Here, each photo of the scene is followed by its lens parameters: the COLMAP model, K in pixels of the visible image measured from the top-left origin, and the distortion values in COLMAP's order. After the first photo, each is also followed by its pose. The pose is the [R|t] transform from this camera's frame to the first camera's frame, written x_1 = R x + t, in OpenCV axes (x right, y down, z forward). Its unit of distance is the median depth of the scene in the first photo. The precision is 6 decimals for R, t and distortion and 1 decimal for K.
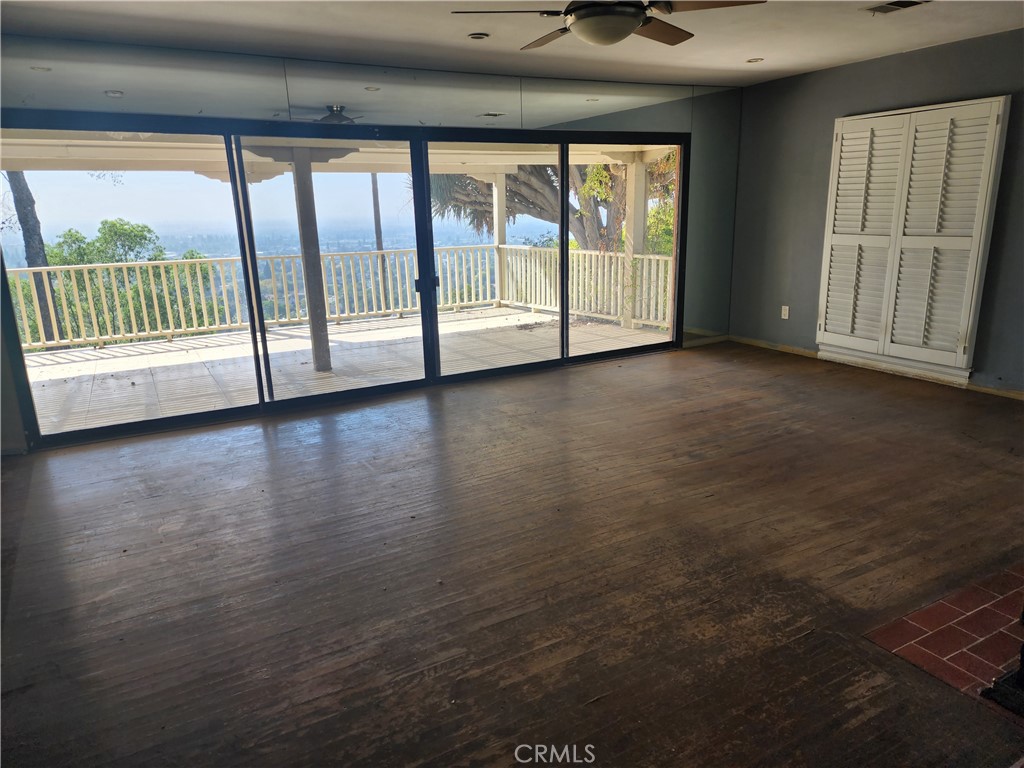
lens RADIAL K [[692.6, 0, 512.0], [0, 692.6, 384.0], [0, 0, 1]] dist [0.069264, 0.000321]
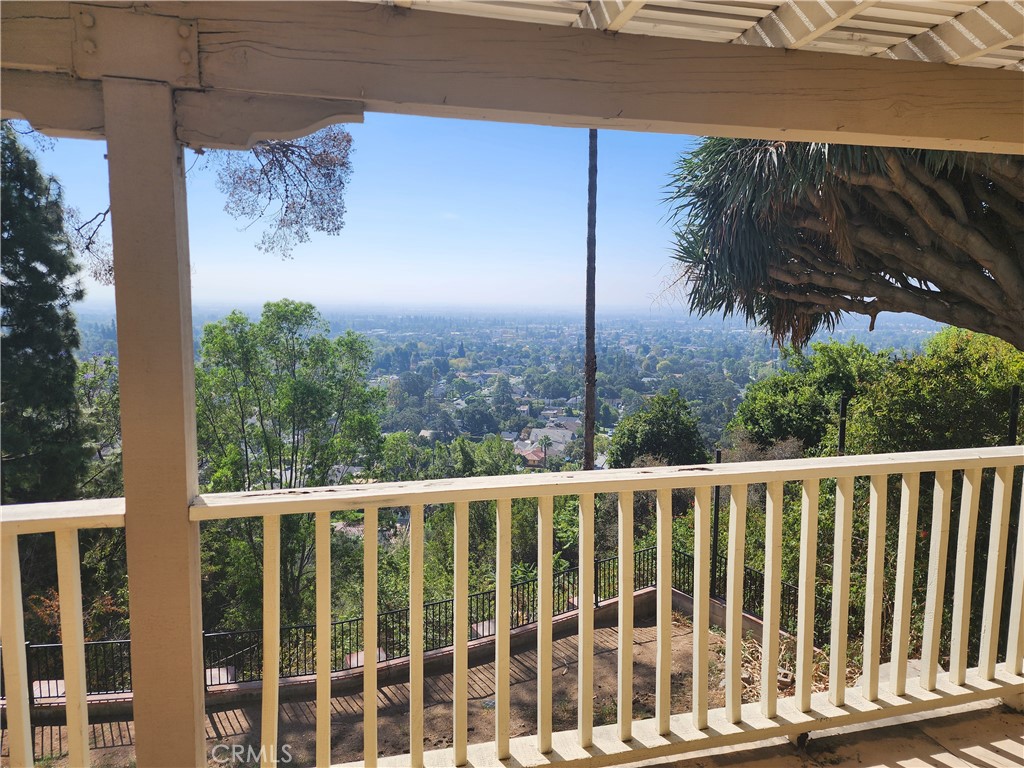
lens RADIAL K [[675.9, 0, 518.6], [0, 675.9, 384.2], [0, 0, 1]] dist [0.119438, -0.098283]
pose [[0.967968, 0.062027, -0.243290, -0.075011], [-0.090574, 0.990021, -0.107960, -0.069202], [0.234166, 0.126537, 0.963927, 0.279606]]
